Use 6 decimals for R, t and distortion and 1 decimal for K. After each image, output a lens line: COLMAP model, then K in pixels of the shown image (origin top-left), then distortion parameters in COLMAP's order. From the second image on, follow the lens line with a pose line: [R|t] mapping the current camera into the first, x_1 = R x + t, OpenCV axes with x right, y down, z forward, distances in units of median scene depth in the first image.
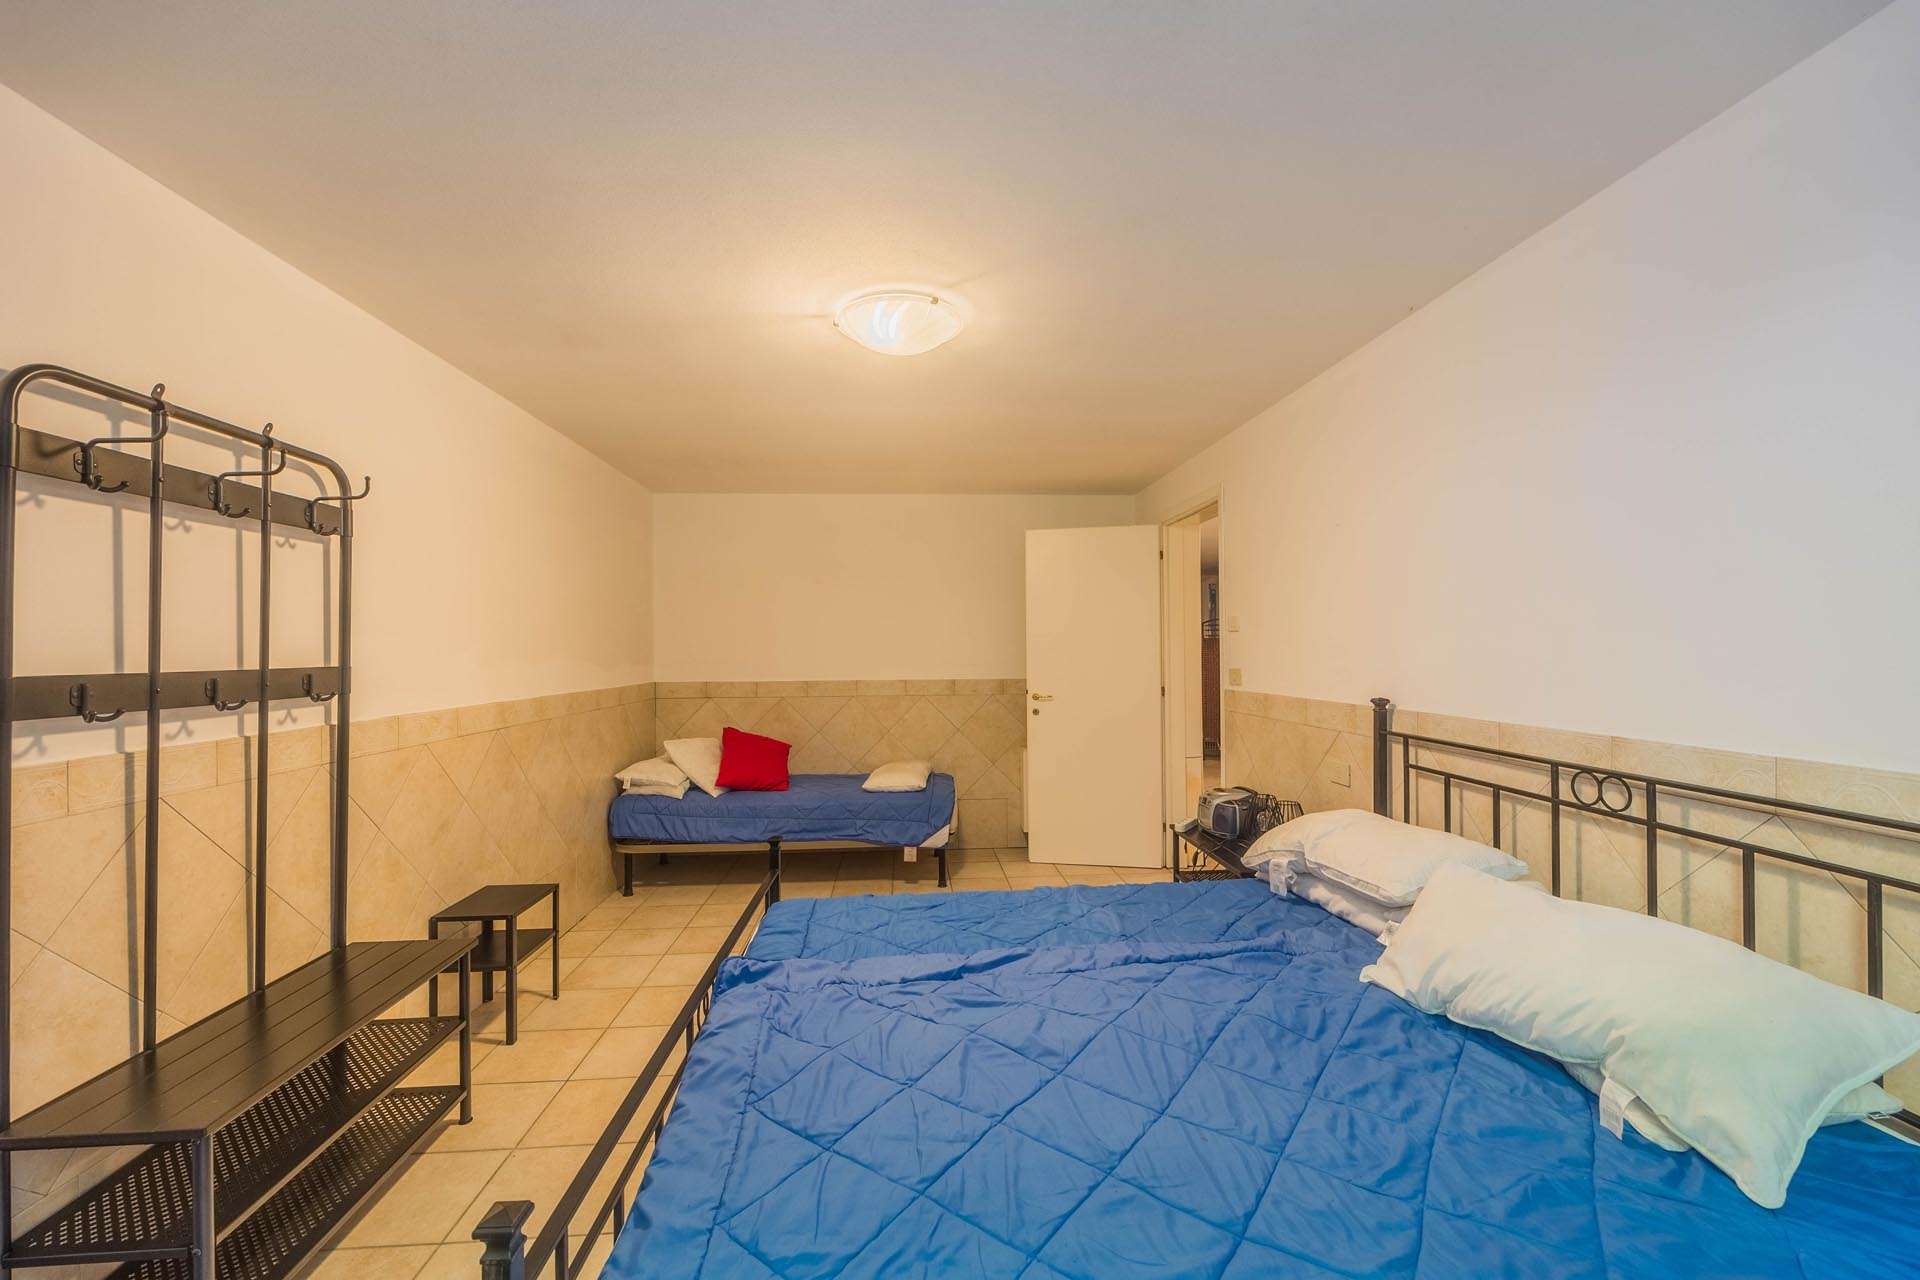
lens RADIAL K [[778.9, 0, 961.5], [0, 778.9, 645.1], [0, 0, 1]] dist [-0.001175, -0.000143]
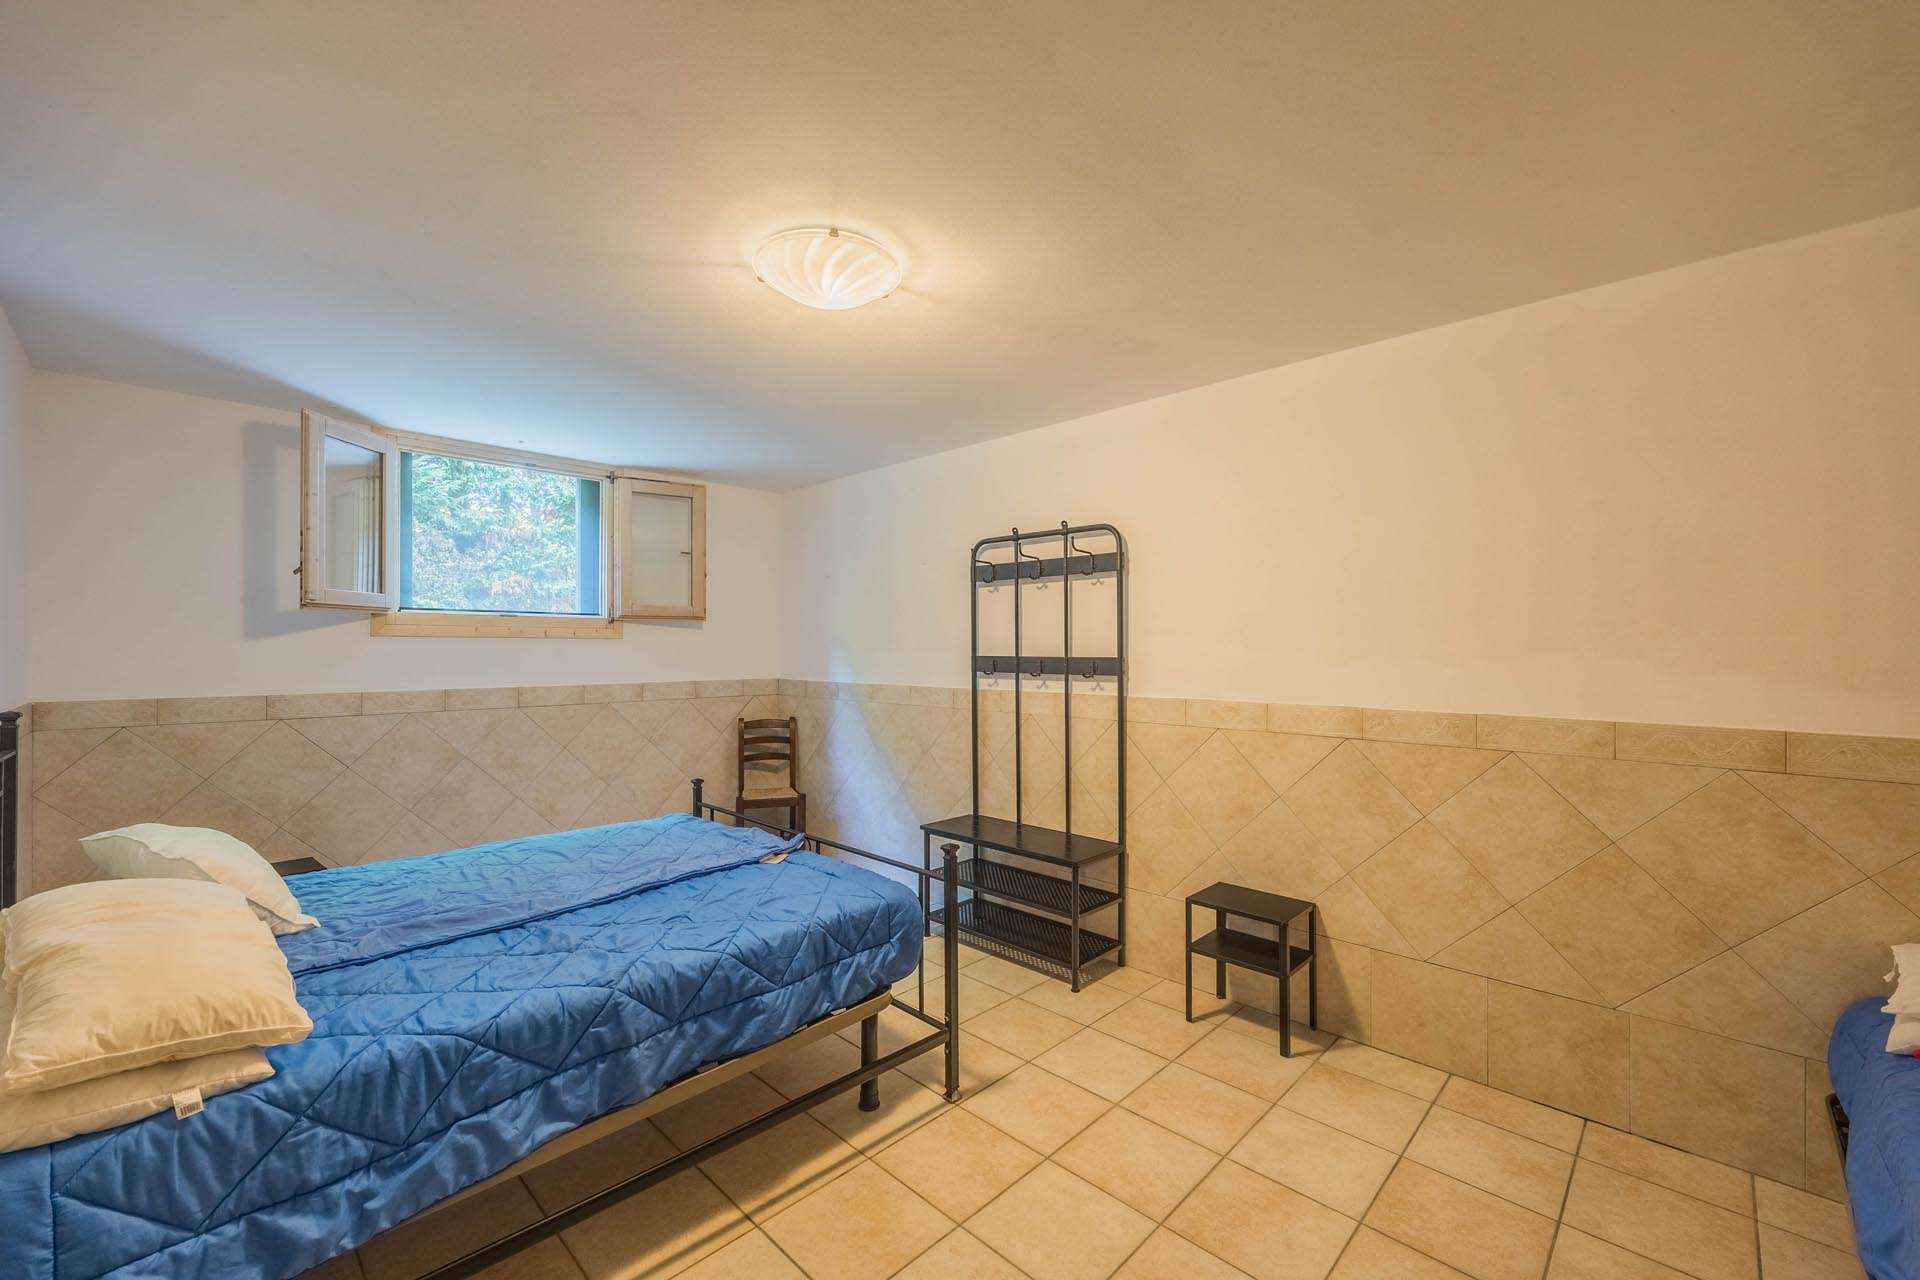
lens RADIAL K [[778.9, 0, 961.5], [0, 778.9, 645.1], [0, 0, 1]] dist [-0.001175, -0.000143]
pose [[-0.743514, 0.004619, -0.668704, 0.468171], [0.002539, 0.999988, 0.004083, -0.004283], [0.668715, 0.001338, -0.743517, 2.043533]]
